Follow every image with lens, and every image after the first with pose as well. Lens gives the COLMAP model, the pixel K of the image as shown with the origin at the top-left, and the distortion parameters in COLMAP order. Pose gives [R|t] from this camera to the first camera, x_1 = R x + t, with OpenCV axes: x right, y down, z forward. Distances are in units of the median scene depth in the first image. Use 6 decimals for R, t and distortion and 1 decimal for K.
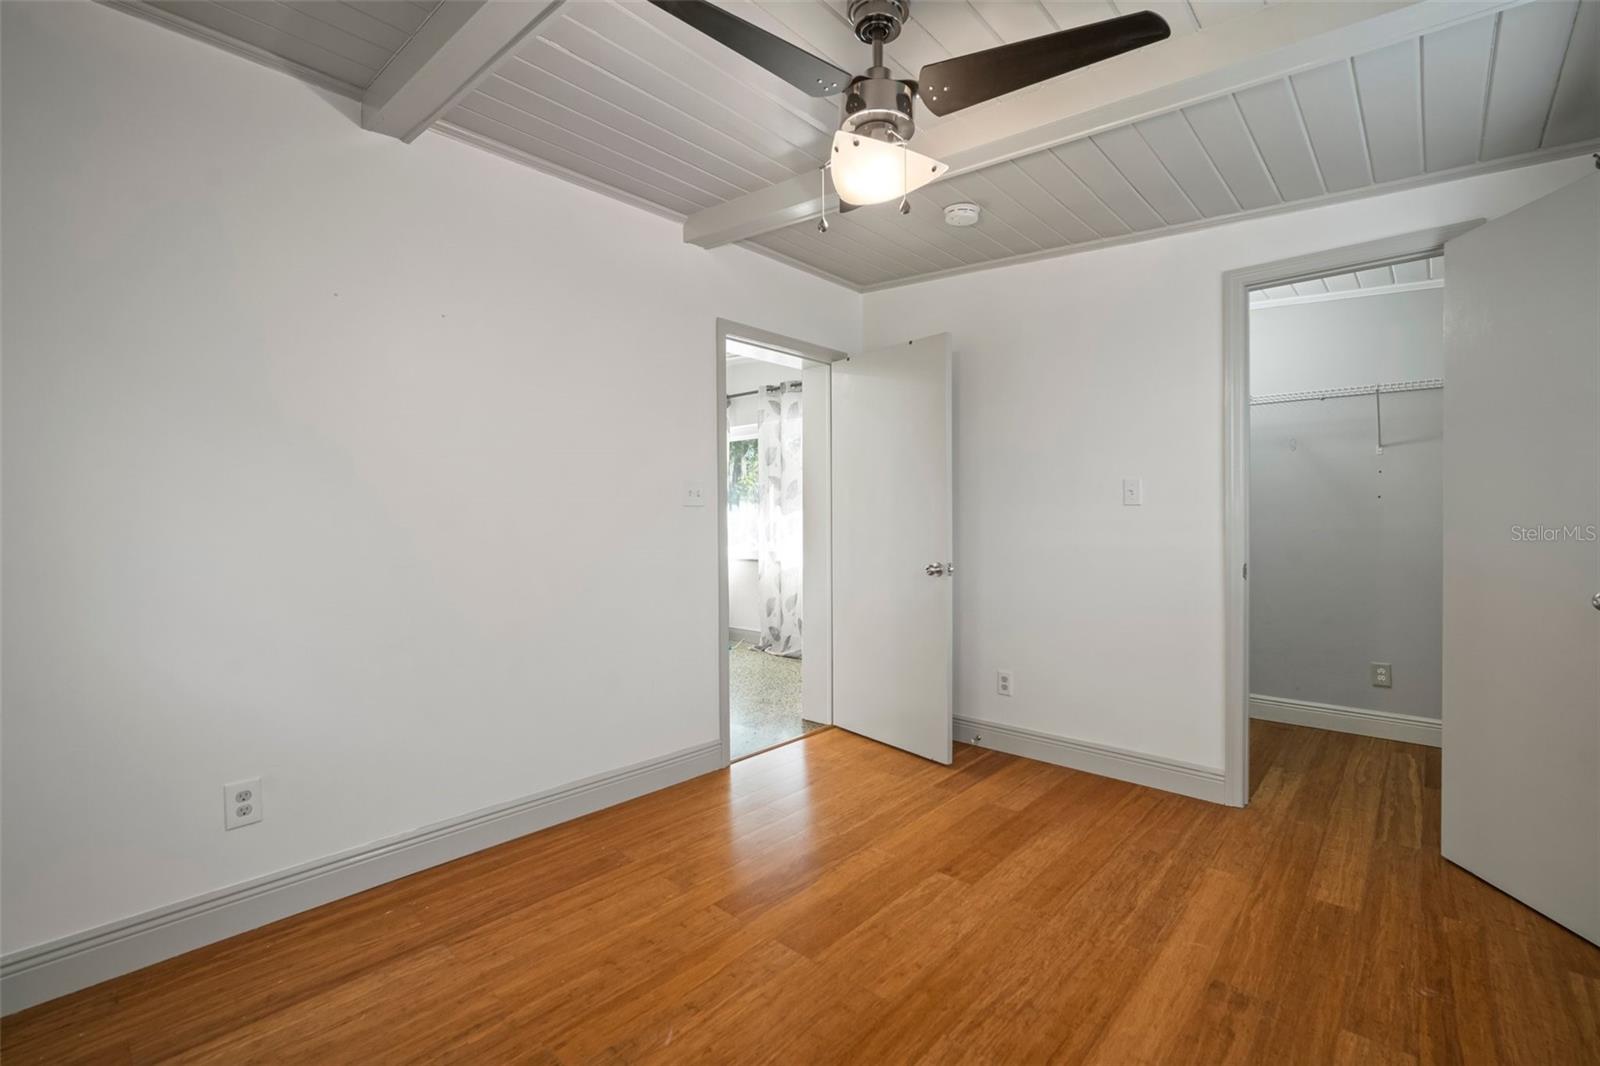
lens RADIAL K [[704.2, 0, 802.1], [0, 704.2, 523.9], [0, 0, 1]] dist [-0.017343, 0.003364]
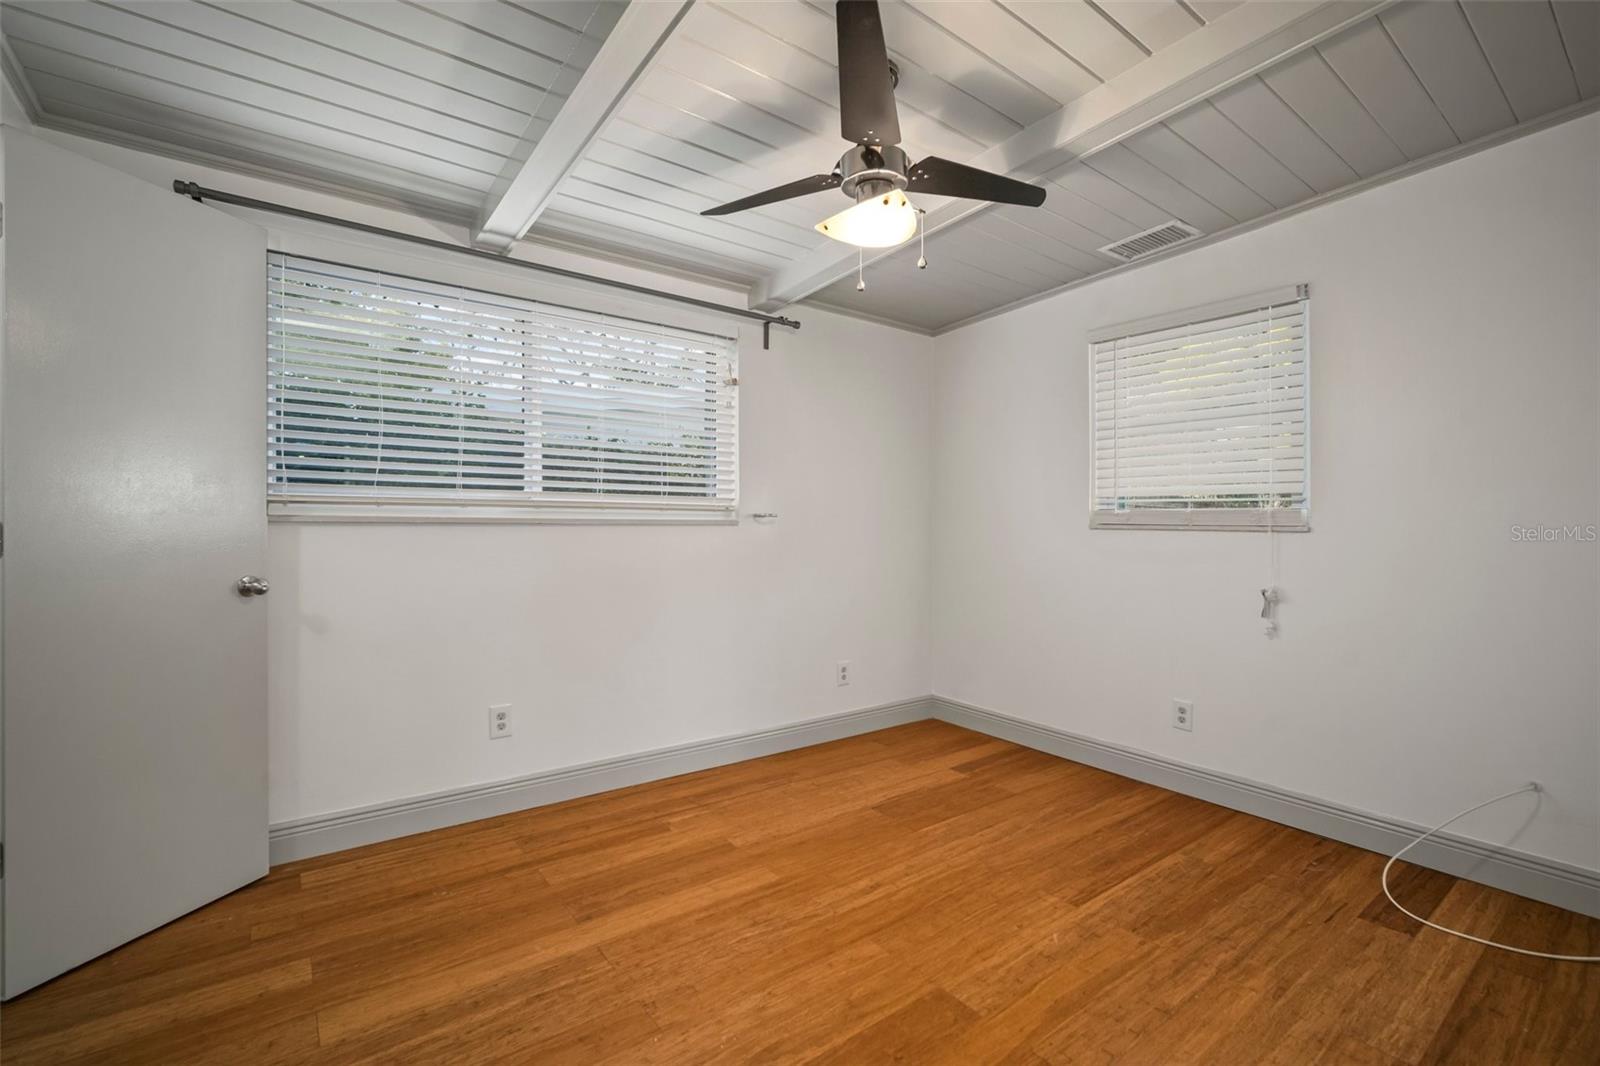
lens RADIAL K [[704.2, 0, 799.0], [0, 704.2, 529.5], [0, 0, 1]] dist [-0.017343, 0.003364]
pose [[-0.981785, -0.010766, 0.189691, 0.027251], [-0.007676, 0.999826, 0.017016, -0.012088], [-0.189841, 0.015250, -0.981696, 2.016209]]
